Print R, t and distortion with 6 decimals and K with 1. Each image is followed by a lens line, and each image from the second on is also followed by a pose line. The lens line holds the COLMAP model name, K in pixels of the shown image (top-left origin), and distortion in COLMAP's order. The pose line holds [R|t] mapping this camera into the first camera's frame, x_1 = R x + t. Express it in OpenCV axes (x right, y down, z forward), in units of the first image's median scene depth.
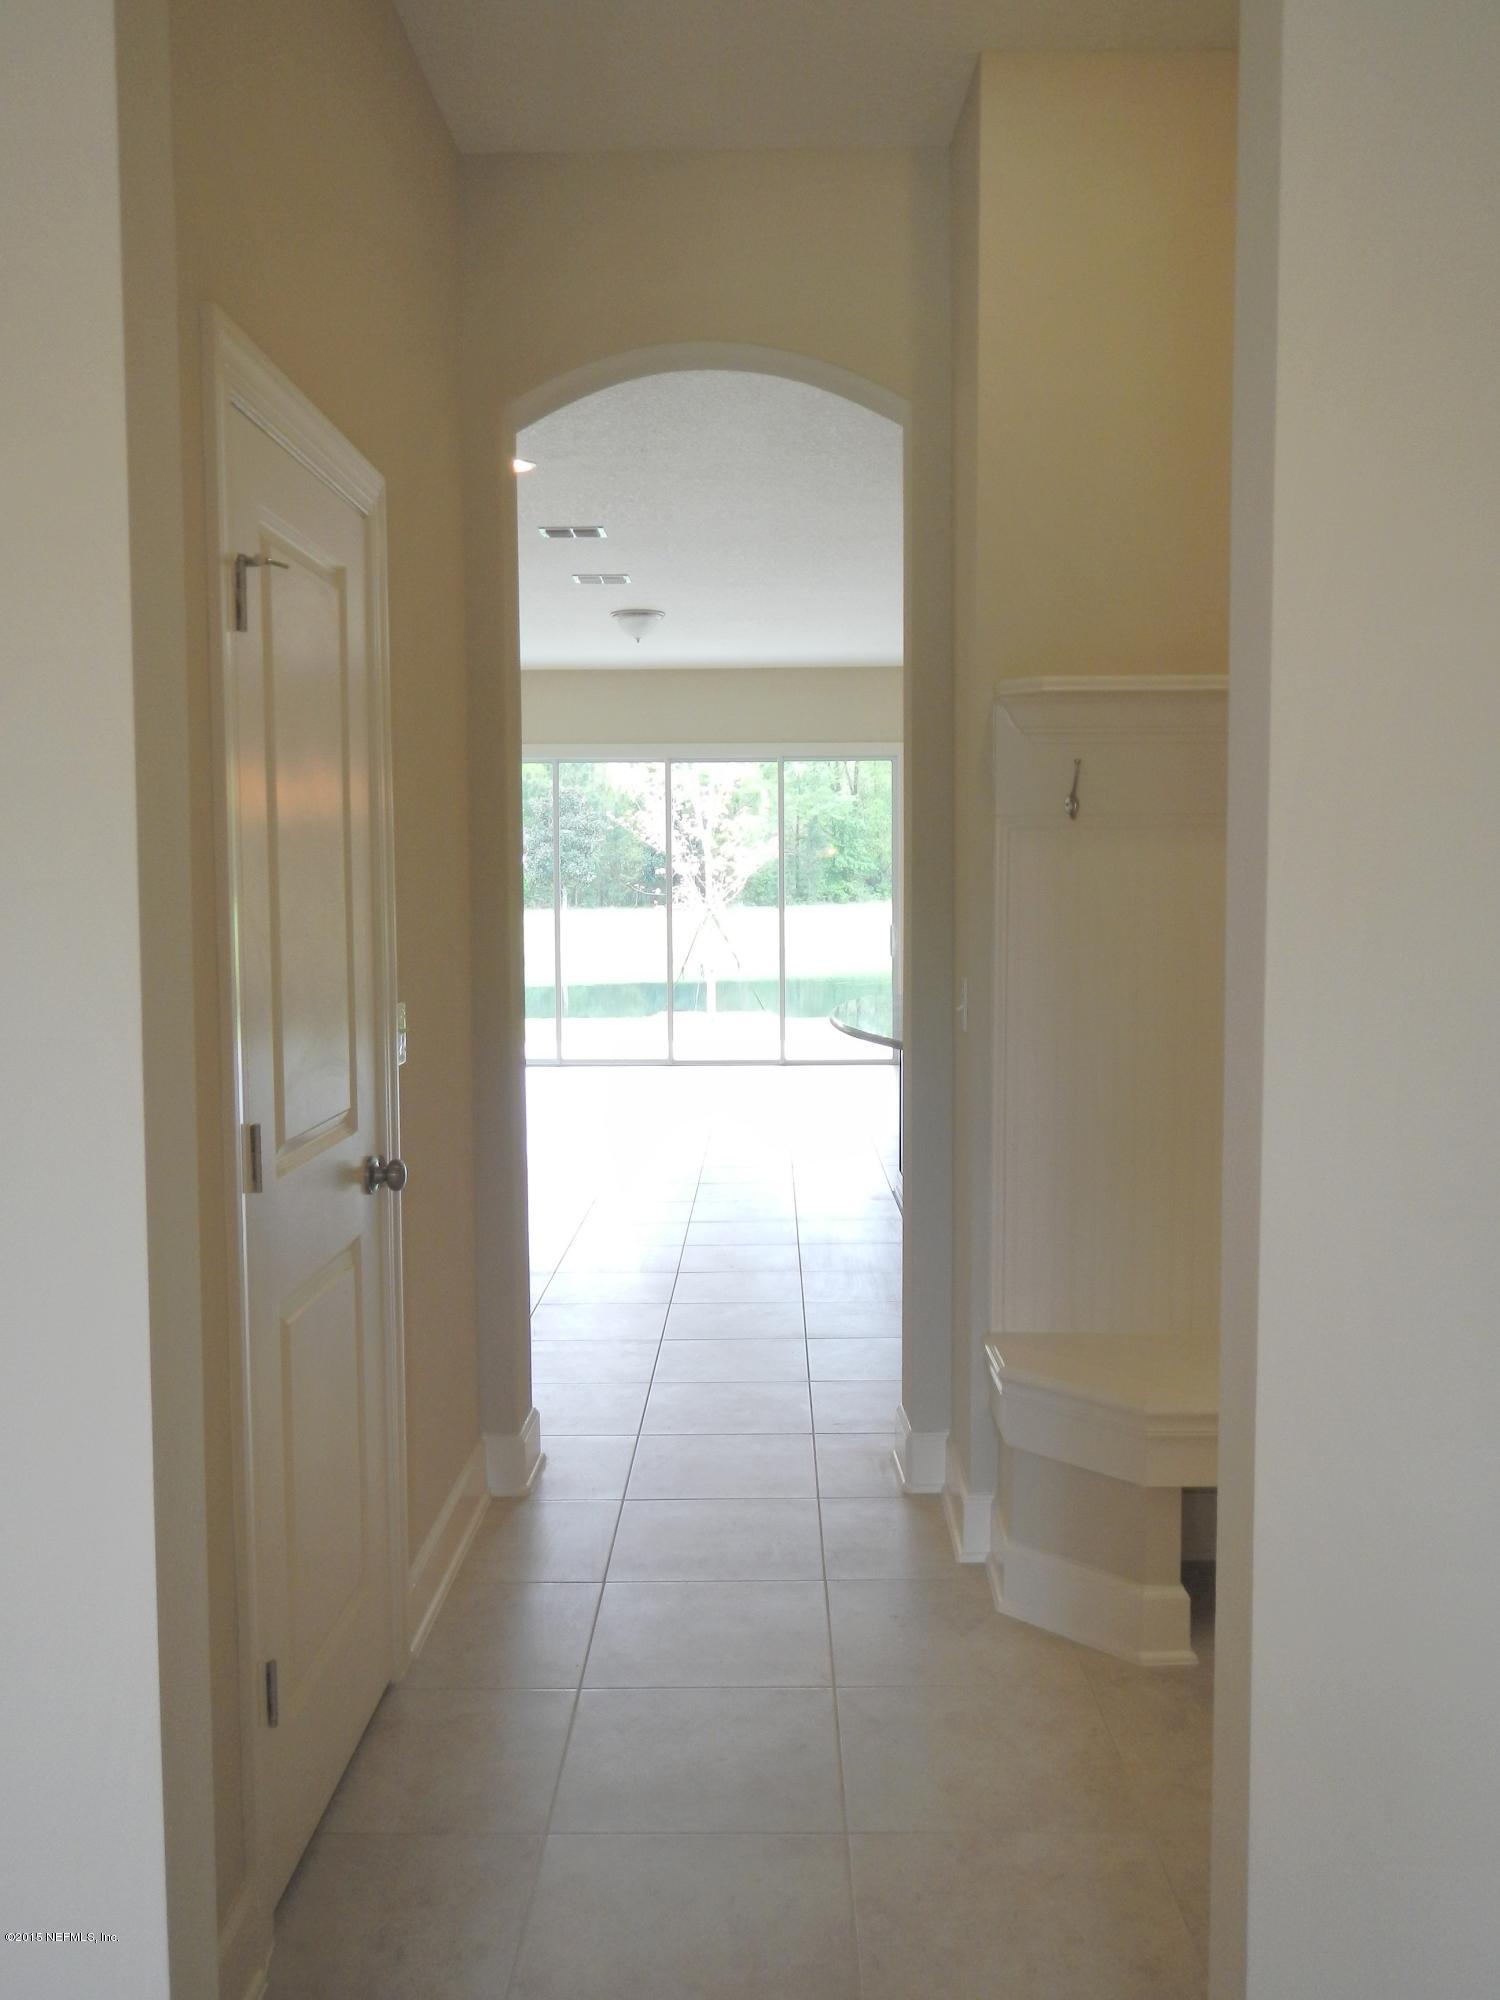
lens RADIAL K [[1653.4, 0, 750.0], [0, 1653.4, 1000.0], [0, 0, 1]] dist [0.007213, -0.014337]
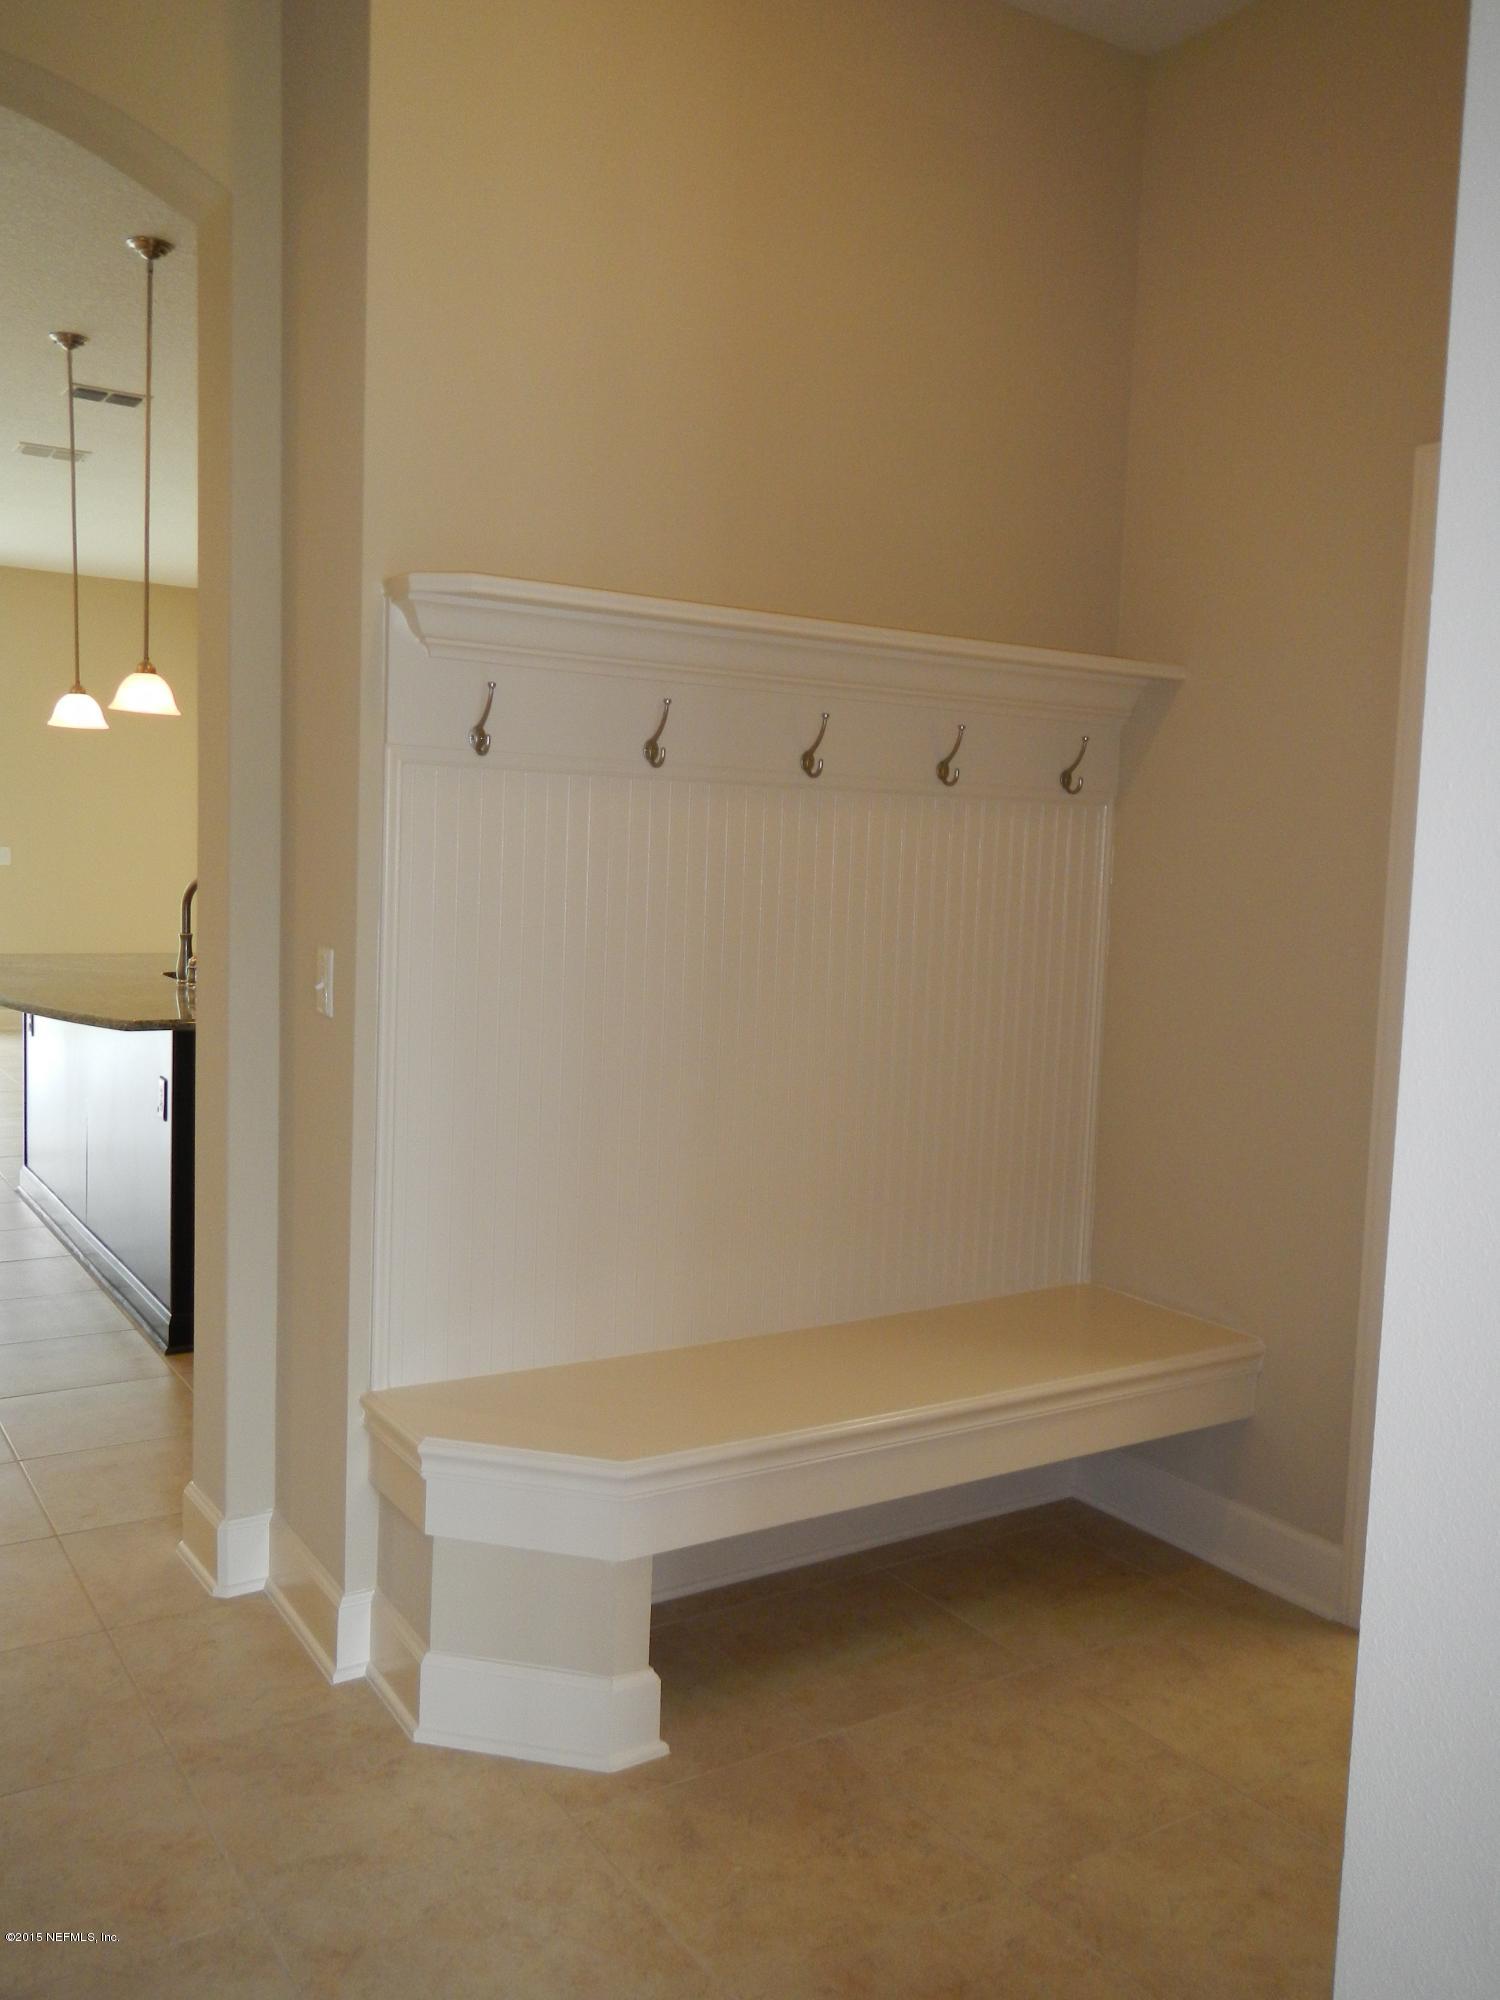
lens RADIAL K [[1653.4, 0, 750.0], [0, 1653.4, 1000.0], [0, 0, 1]] dist [0.007213, -0.014337]
pose [[0.842818, -0.009829, 0.538109, -0.138965], [0.000572, 0.999849, 0.017367, -0.002452], [-0.538198, -0.014329, 0.842696, 0.244577]]
